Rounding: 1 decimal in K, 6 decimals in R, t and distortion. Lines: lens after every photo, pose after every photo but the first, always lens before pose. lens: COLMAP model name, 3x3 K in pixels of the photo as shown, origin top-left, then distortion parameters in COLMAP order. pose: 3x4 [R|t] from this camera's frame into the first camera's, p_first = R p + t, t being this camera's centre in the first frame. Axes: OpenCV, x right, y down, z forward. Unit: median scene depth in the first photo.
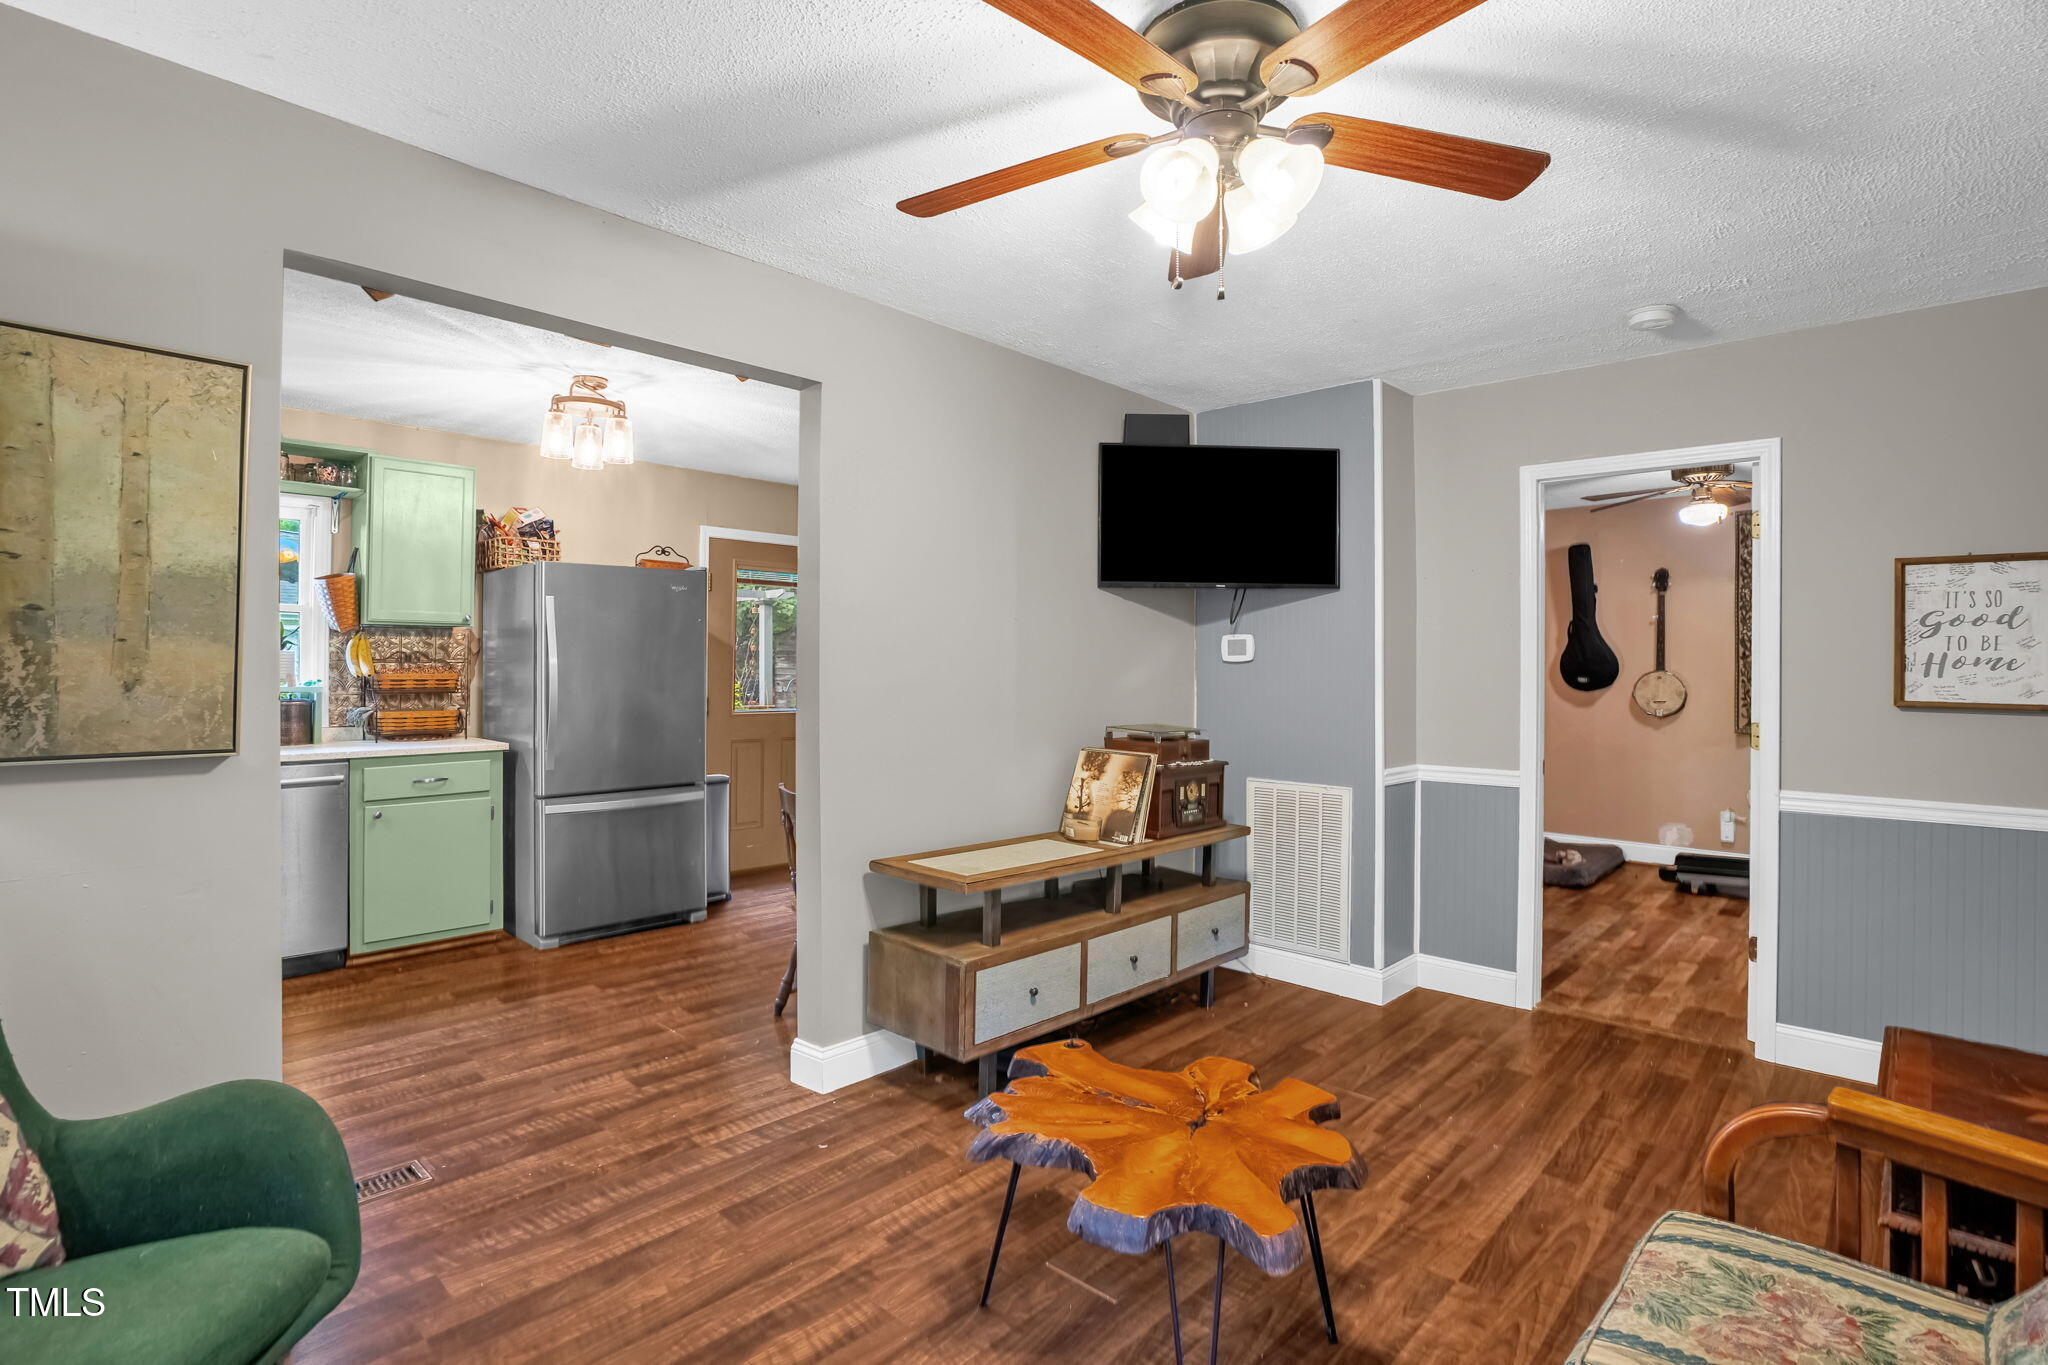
lens RADIAL K [[985.1, 0, 1001.3], [0, 985.1, 659.0], [0, 0, 1]] dist [-0.032740, 0.001370]
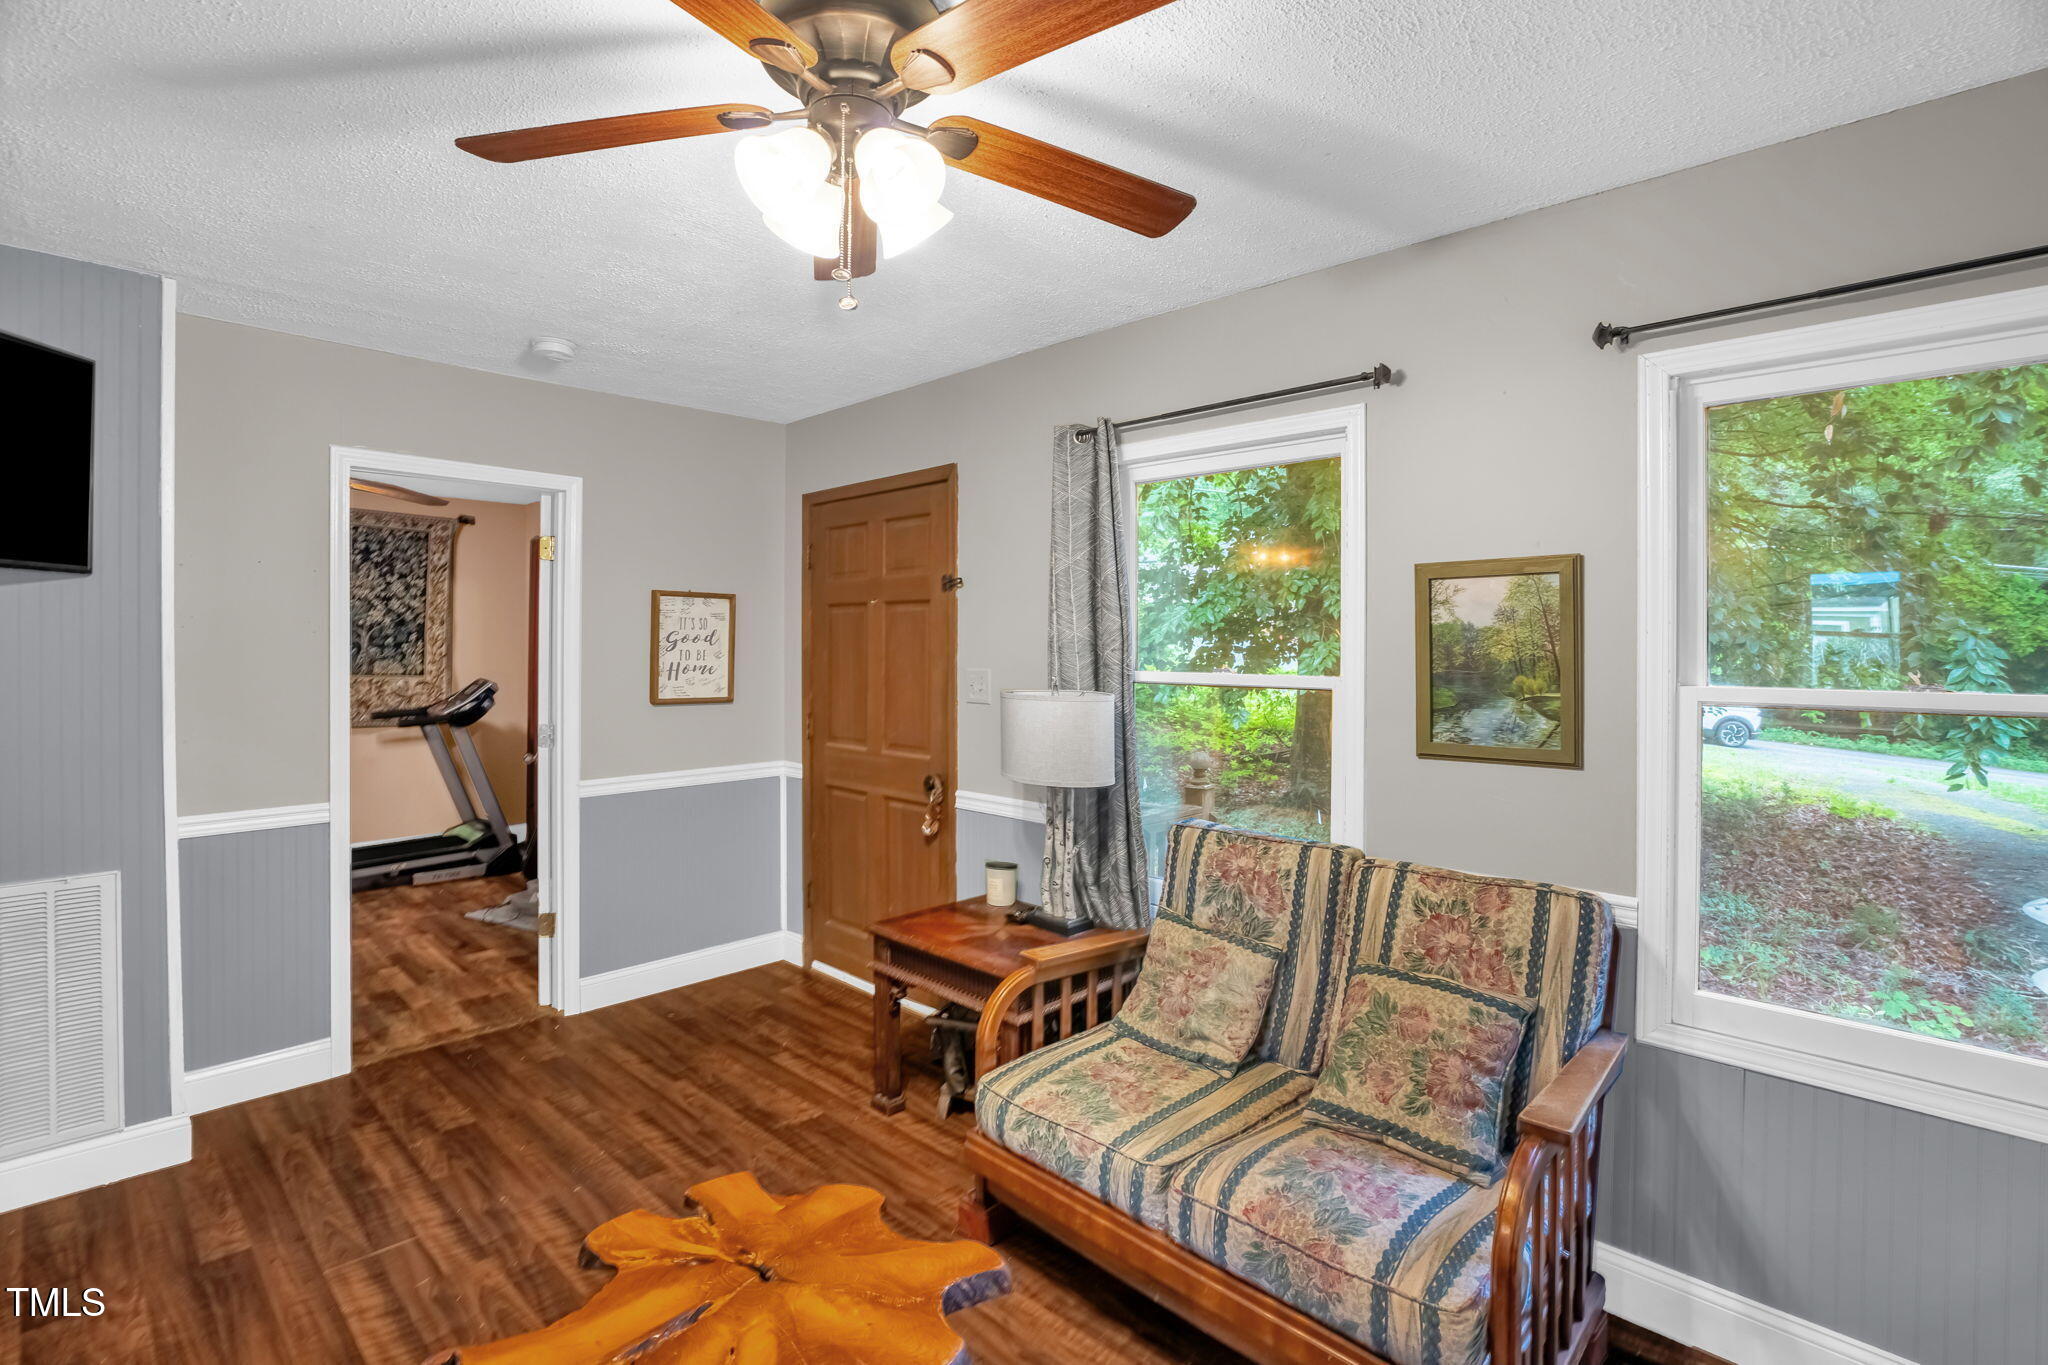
lens RADIAL K [[973.6, 0, 1029.8], [0, 973.6, 649.6], [0, 0, 1]] dist [-0.050532, 0.018054]
pose [[-0.007712, -0.010741, 0.999913, -0.295222], [-0.010022, 0.999893, 0.010664, -0.032975], [-0.999920, -0.009939, -0.007819, 0.381063]]
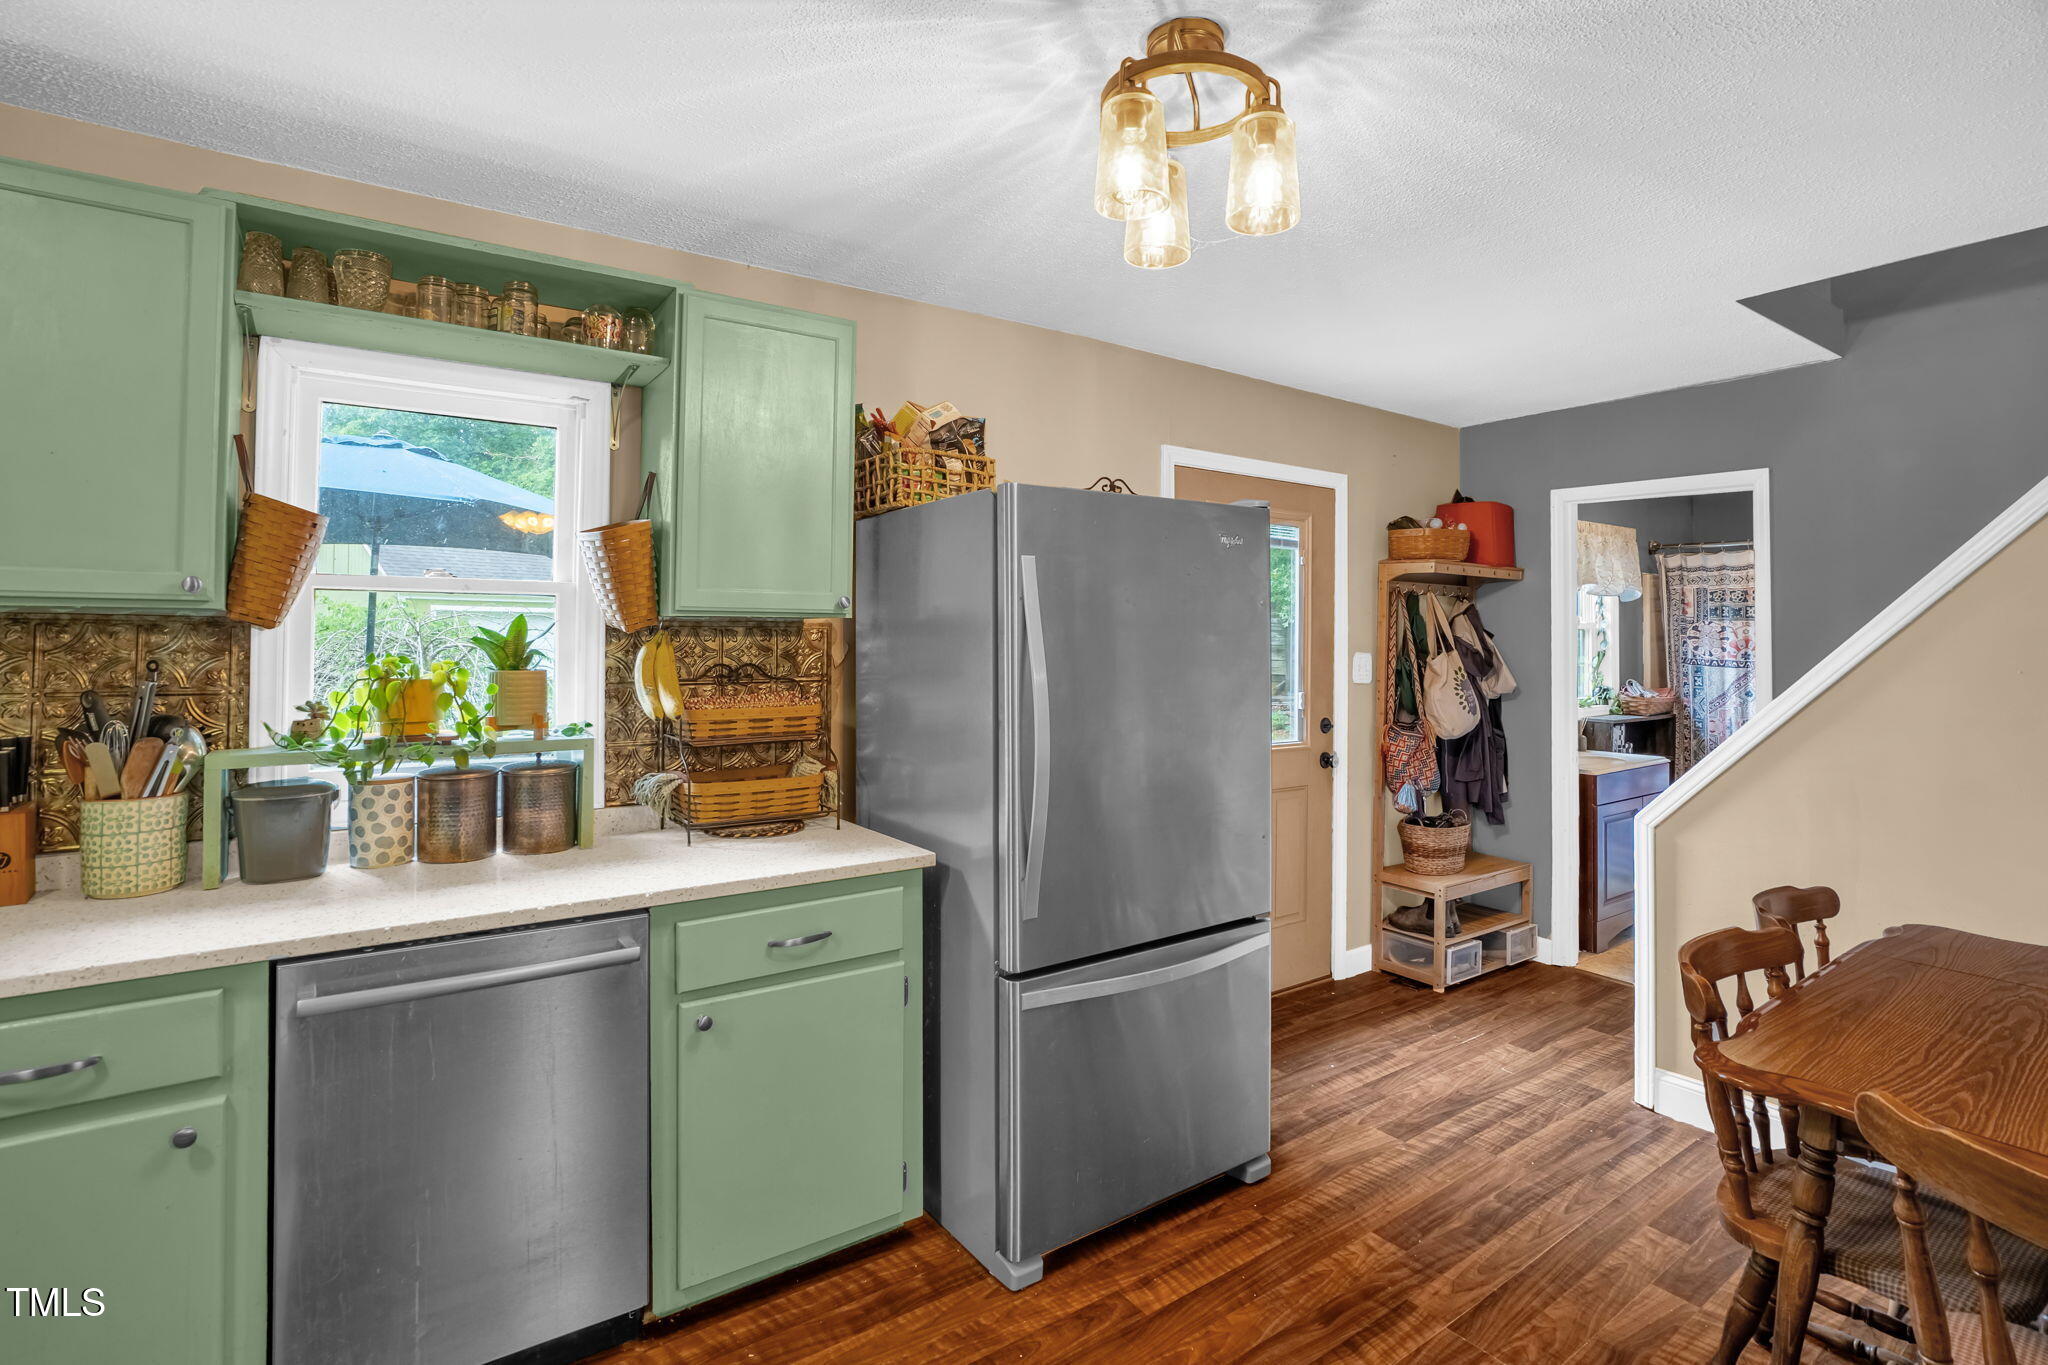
lens RADIAL K [[984.3, 0, 1012.8], [0, 984.3, 613.0], [0, 0, 1]] dist [-0.057911, 0.027149]
pose [[0.981729, -0.009344, -0.190053, -0.428556], [0.005630, 0.999783, -0.020073, -0.030249], [0.190199, 0.018637, 0.981569, 0.596149]]
